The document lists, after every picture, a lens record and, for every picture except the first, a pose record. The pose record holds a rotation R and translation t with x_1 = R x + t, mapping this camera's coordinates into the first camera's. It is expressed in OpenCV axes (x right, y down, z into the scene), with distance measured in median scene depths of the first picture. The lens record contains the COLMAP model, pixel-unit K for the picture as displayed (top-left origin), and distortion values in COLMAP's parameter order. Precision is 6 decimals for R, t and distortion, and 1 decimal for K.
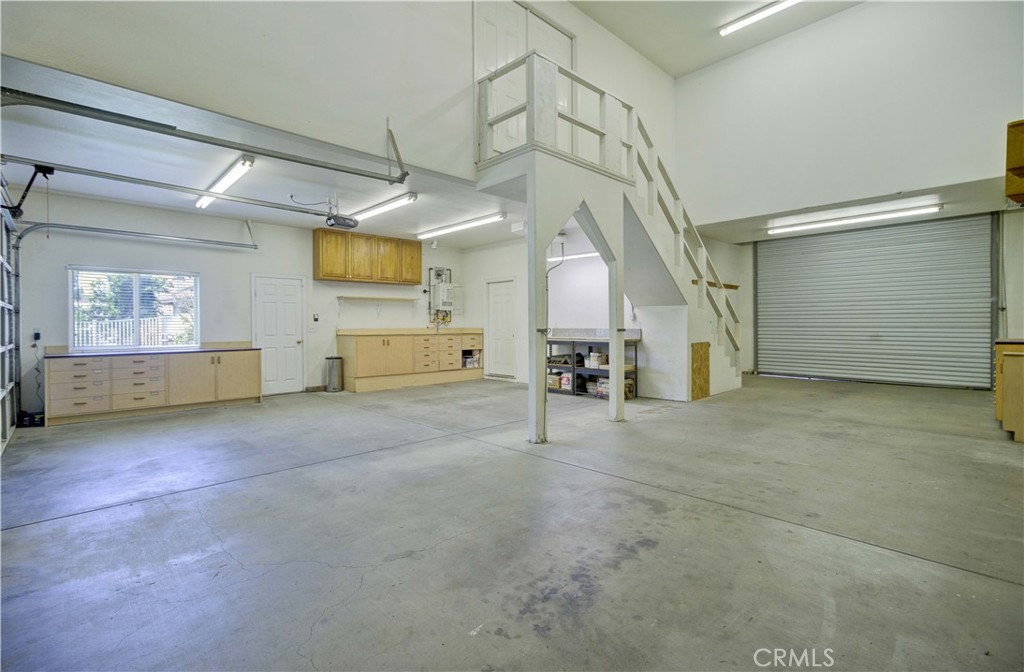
lens RADIAL K [[469.4, 0, 515.2], [0, 469.4, 329.8], [0, 0, 1]] dist [-0.016593, 0.006136]
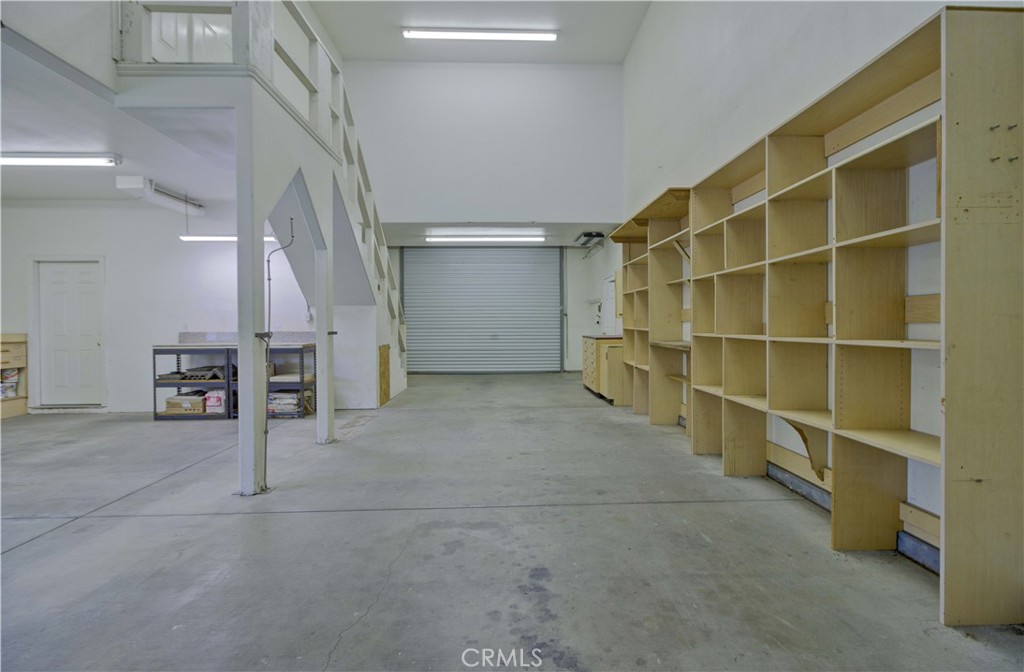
lens RADIAL K [[469.4, 0, 517.9], [0, 469.4, 331.7], [0, 0, 1]] dist [-0.016593, 0.006136]
pose [[0.662175, -0.010514, 0.749275, -0.149382], [0.010748, 0.999932, 0.004533, -0.001756], [-0.749272, 0.005052, 0.662243, 0.165305]]
